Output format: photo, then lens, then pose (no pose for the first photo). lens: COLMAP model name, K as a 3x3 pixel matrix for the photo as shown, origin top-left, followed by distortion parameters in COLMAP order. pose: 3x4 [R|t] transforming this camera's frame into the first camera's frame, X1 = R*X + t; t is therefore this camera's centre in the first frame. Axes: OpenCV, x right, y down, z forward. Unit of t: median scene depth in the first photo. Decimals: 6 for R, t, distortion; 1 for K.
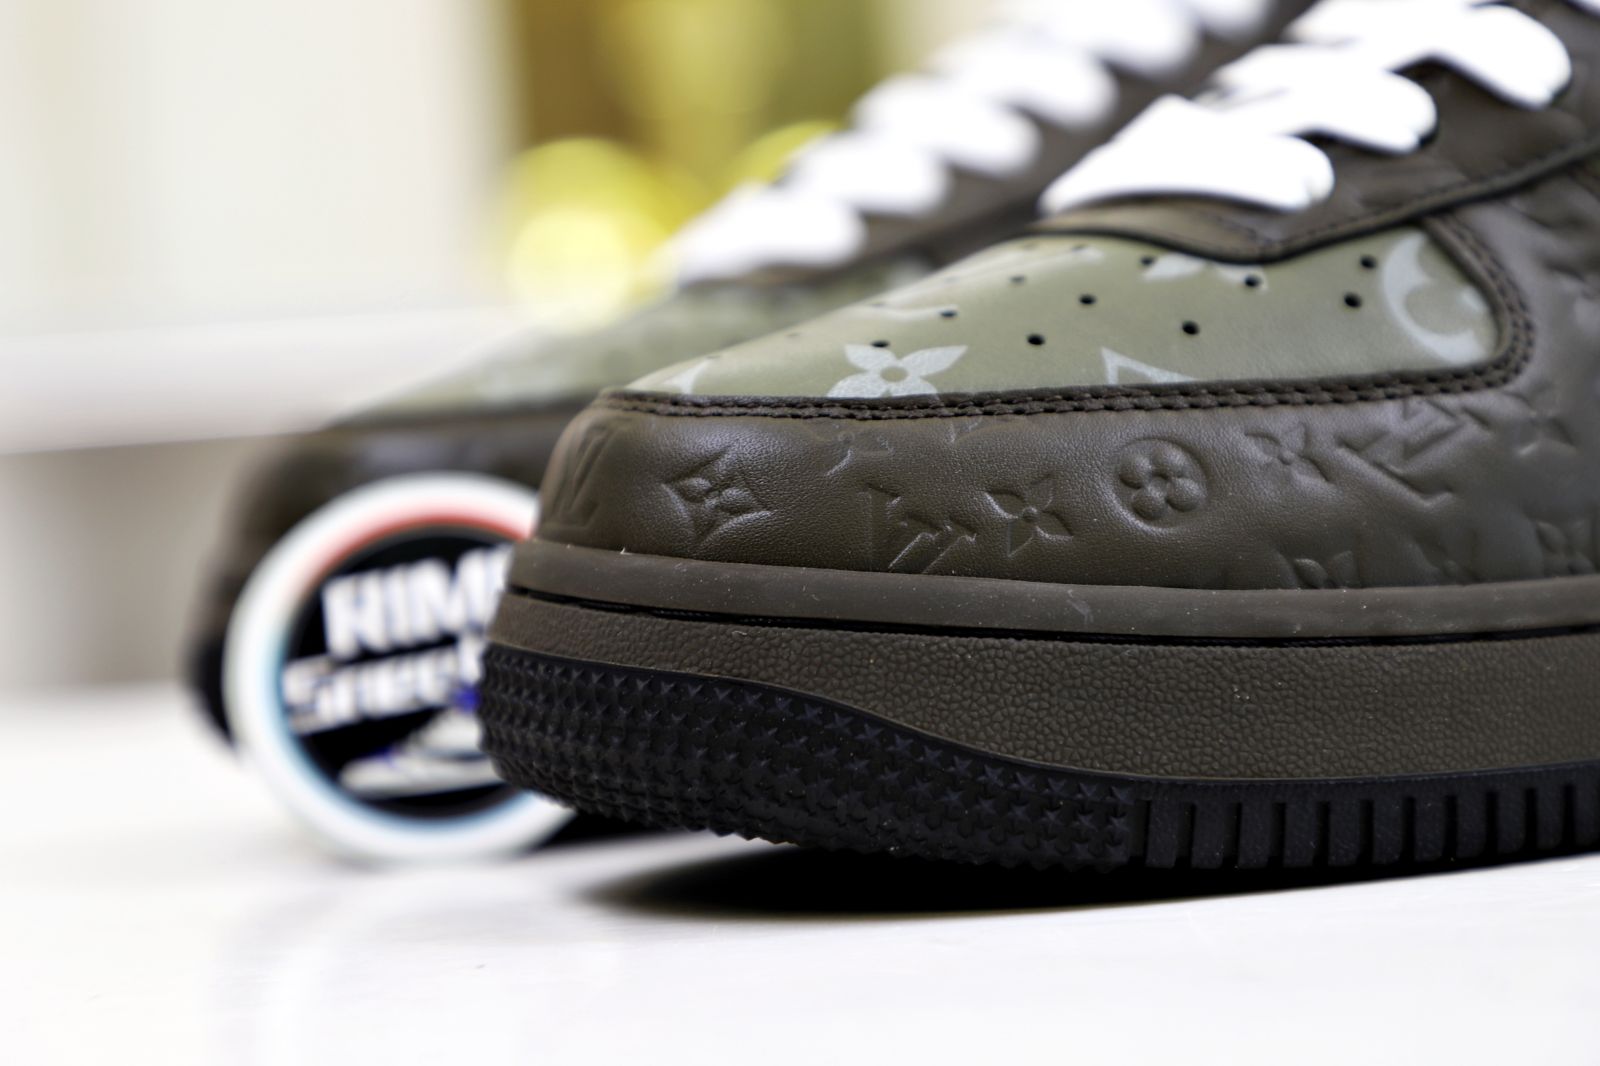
lens RADIAL K [[4658.3, 0, 800.0], [0, 4658.3, 533.0], [0, 0, 1]] dist [0.204615, 1.361135]
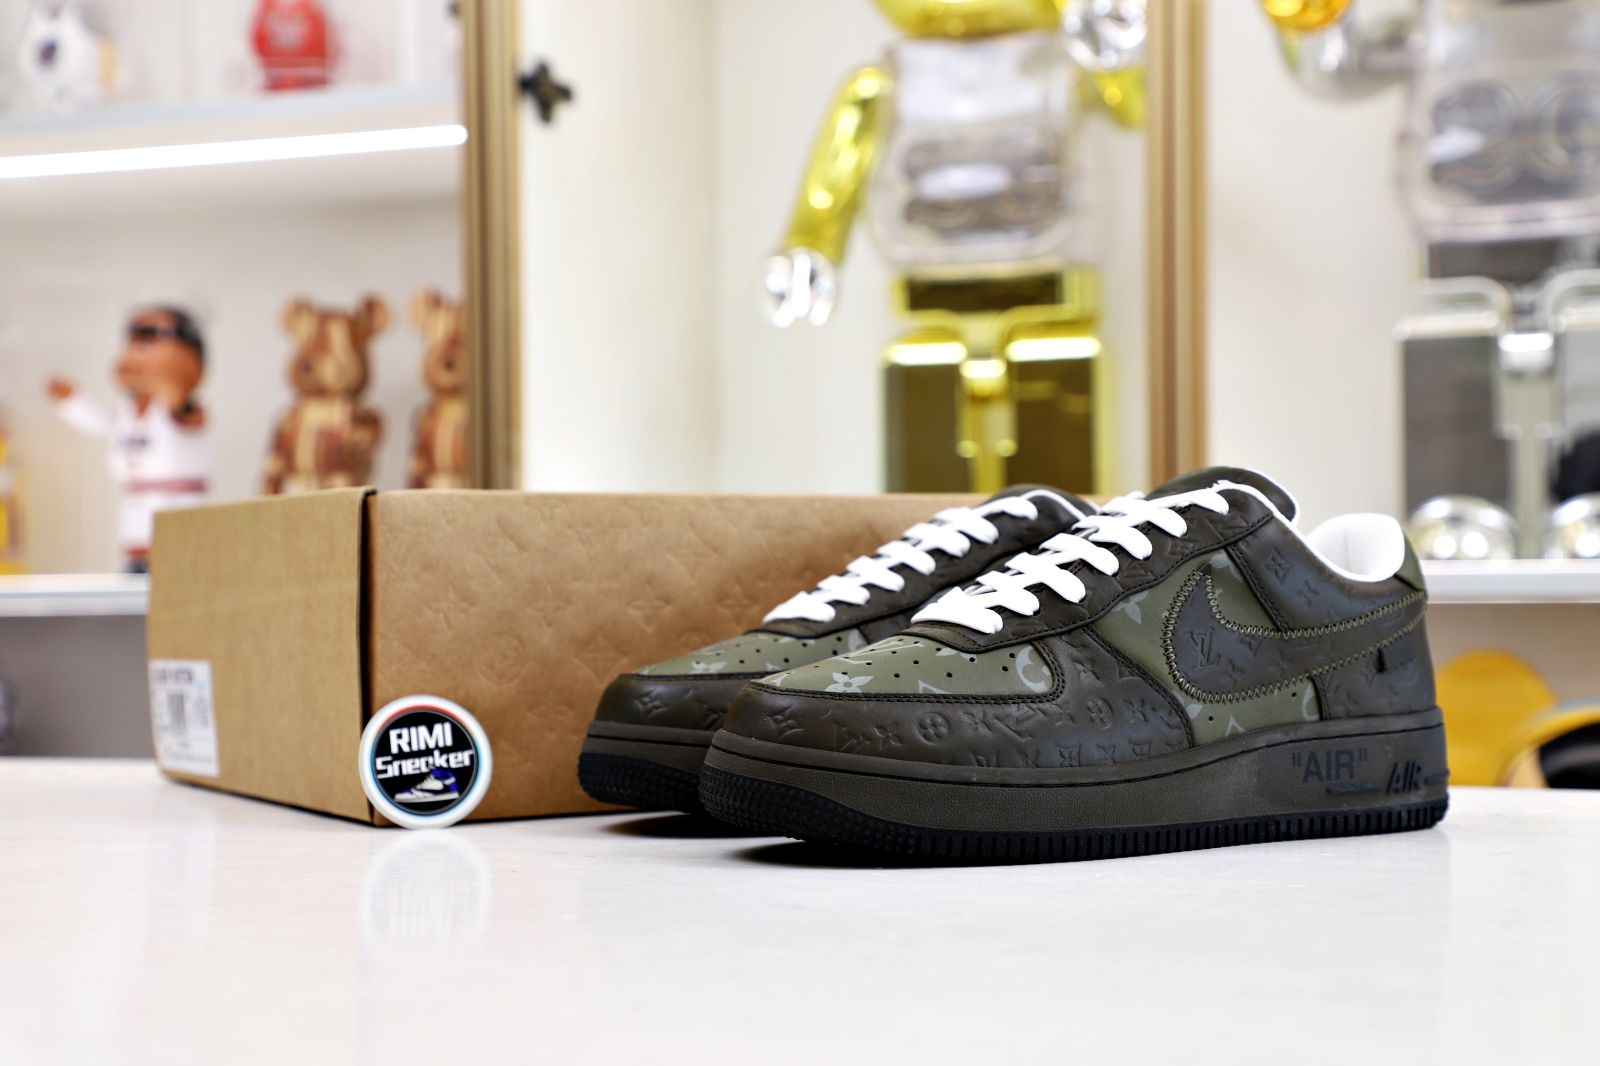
lens RADIAL K [[2572.3, 0, 800.0], [0, 2572.3, 533.0], [0, 0, 1]] dist [-0.022011, -0.000888]
pose [[0.997535, 0.063486, -0.029878, 0.032652], [-0.064887, 0.996712, -0.048530, -0.048881], [0.026699, 0.050349, 0.998375, -0.645162]]
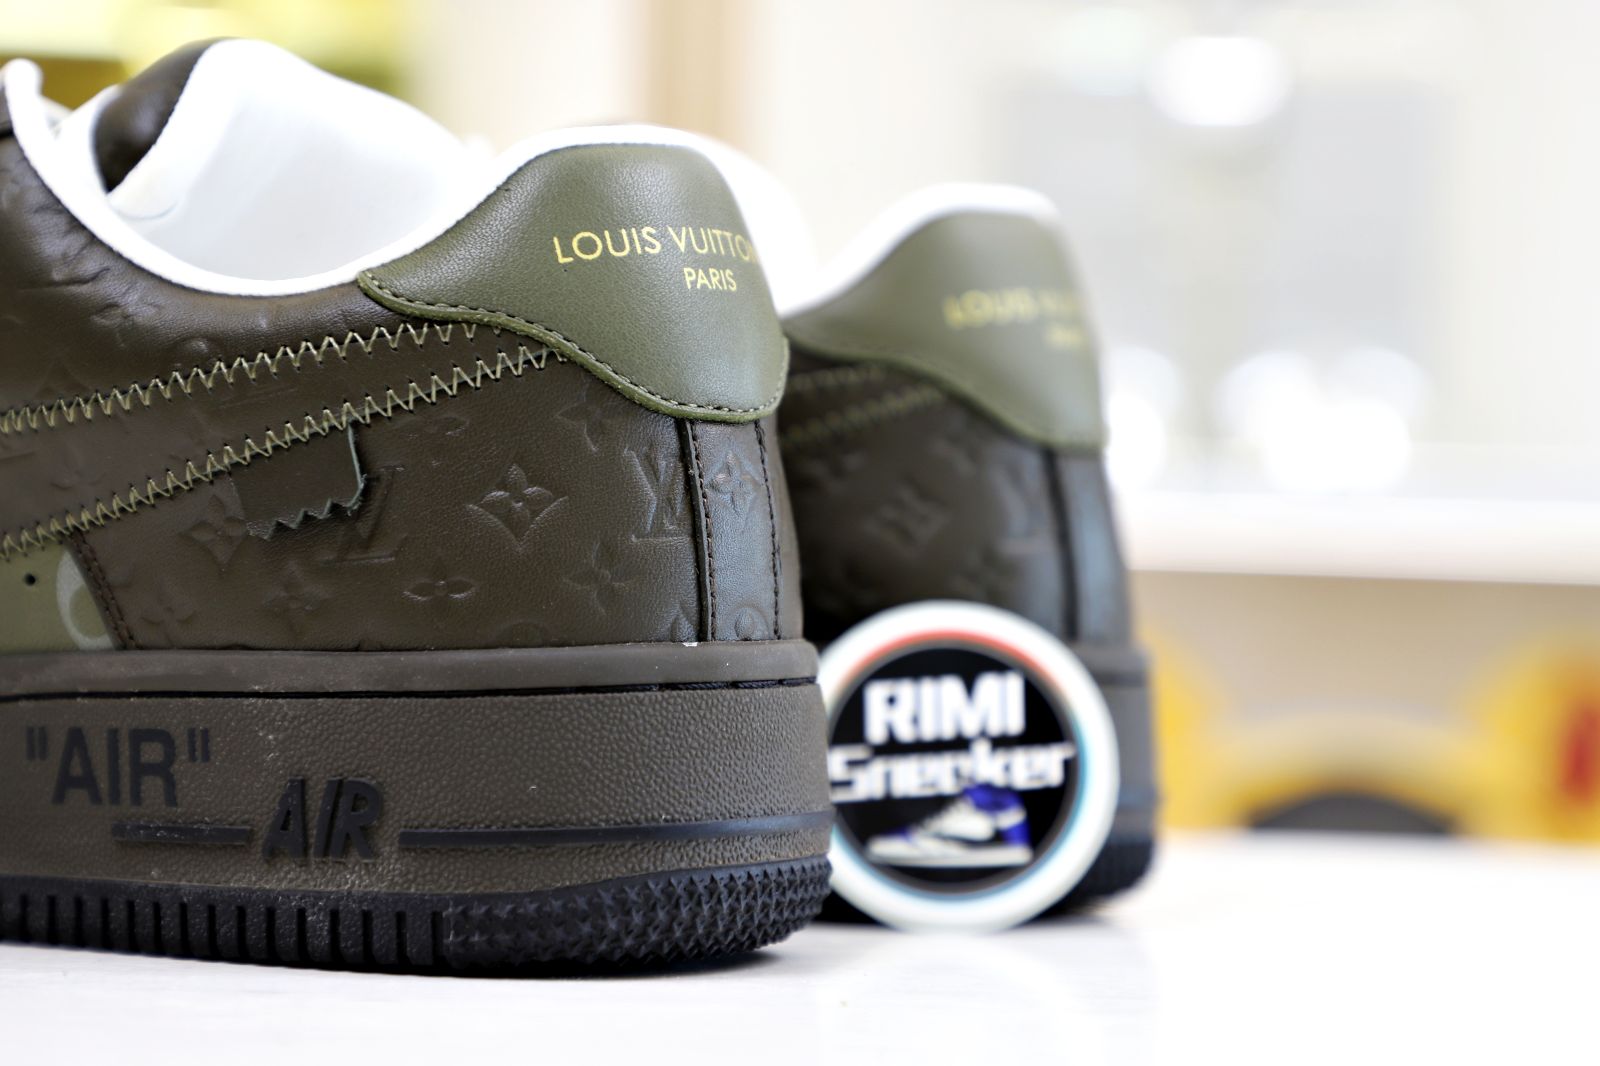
lens RADIAL K [[4658.3, 0, 800.0], [0, 4658.3, 533.0], [0, 0, 1]] dist [0.204615, 1.361135]
pose [[0.416506, 0.071134, -0.906346, 1.563881], [-0.080152, 0.995925, 0.041332, -0.127617], [0.905593, 0.055431, 0.420511, 0.772510]]
